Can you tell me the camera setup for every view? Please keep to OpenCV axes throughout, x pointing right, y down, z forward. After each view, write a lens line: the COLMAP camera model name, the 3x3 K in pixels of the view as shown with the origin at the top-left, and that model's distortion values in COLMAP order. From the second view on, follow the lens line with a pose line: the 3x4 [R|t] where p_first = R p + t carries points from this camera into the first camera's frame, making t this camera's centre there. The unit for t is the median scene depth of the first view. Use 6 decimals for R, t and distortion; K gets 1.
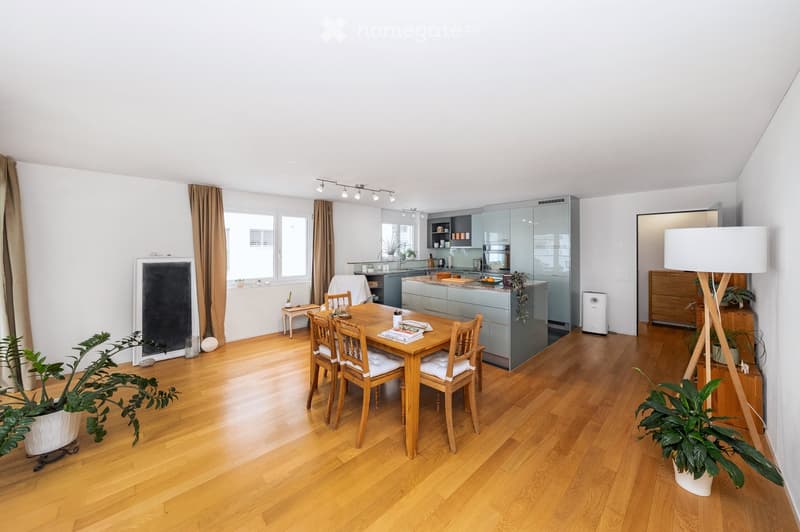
lens RADIAL K [[283.4, 0, 406.4], [0, 283.4, 250.9], [0, 0, 1]] dist [-0.002716, -0.000386]
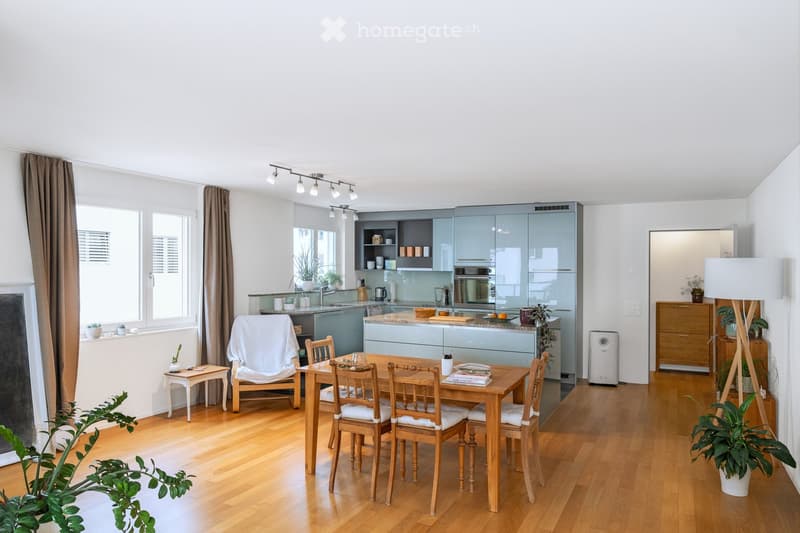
lens RADIAL K [[542.6, 0, 406.9], [0, 542.6, 271.3], [0, 0, 1]] dist [-0.025790, 0.010094]
pose [[0.943403, 0.007805, 0.331557, -0.302079], [-0.007417, 0.999970, -0.002436, -0.006699], [-0.331566, -0.000161, 0.943432, -0.187593]]
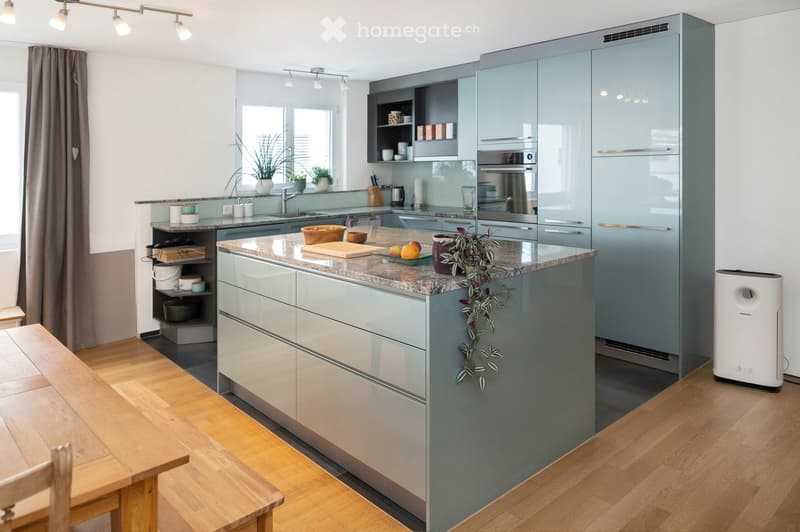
lens RADIAL K [[554.8, 0, 389.6], [0, 554.8, 184.0], [0, 0, 1]] dist [-0.008753, 0.003256]
pose [[0.998349, -0.015655, -0.055269, 0.224165], [0.017114, 0.999515, 0.026015, 0.002514], [0.054834, -0.026918, 0.998133, 0.238224]]
